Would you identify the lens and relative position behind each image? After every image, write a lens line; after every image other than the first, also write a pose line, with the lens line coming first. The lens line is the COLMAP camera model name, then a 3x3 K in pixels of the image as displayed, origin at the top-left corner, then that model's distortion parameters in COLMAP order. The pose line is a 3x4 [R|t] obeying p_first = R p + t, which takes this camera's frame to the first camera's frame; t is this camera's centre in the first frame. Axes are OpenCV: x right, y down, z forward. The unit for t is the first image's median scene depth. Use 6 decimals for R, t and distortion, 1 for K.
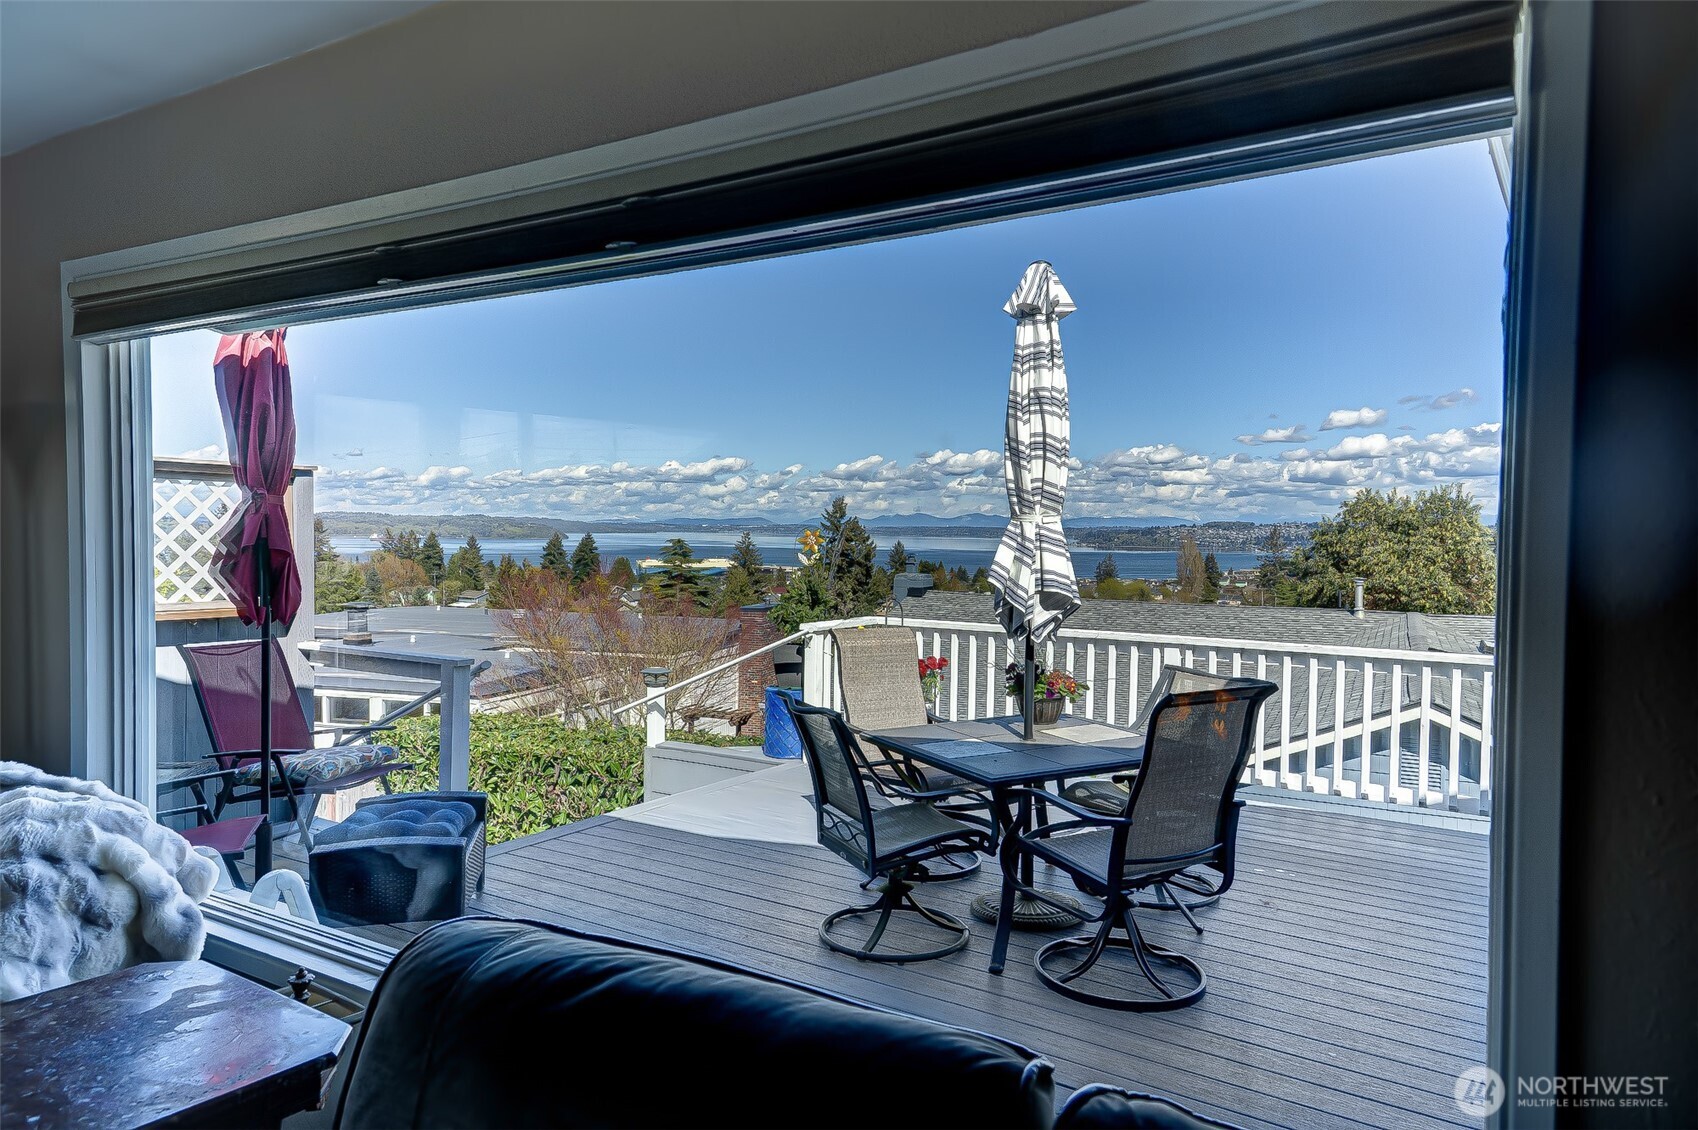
lens RADIAL K [[1167.5, 0, 786.4], [0, 1167.5, 583.6], [0, 0, 1]] dist [0.045836, 0.001585]
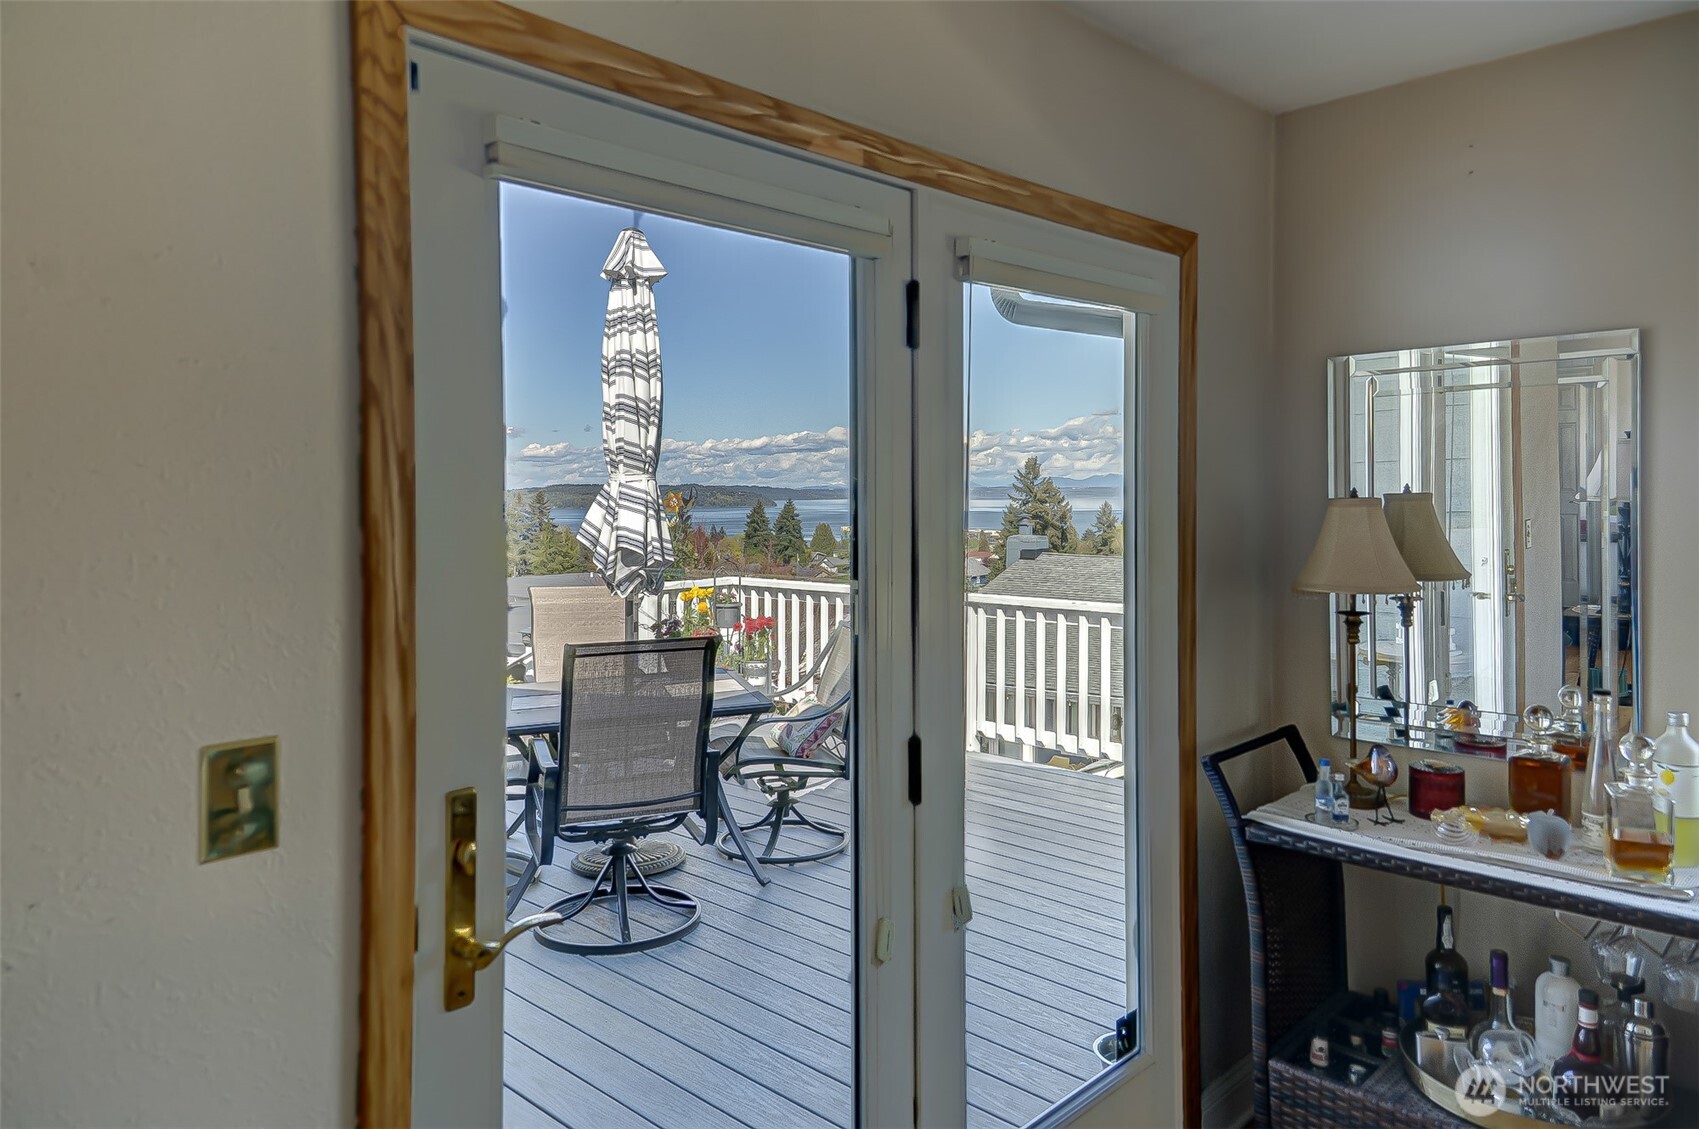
lens RADIAL K [[1168.1, 0, 825.8], [0, 1168.1, 534.0], [0, 0, 1]] dist [0.045836, 0.001585]
pose [[0.989029, -0.014277, -0.147031, 0.538688], [0.012451, 0.999834, -0.013328, 0.010048], [0.147197, 0.011351, 0.989042, 0.009580]]
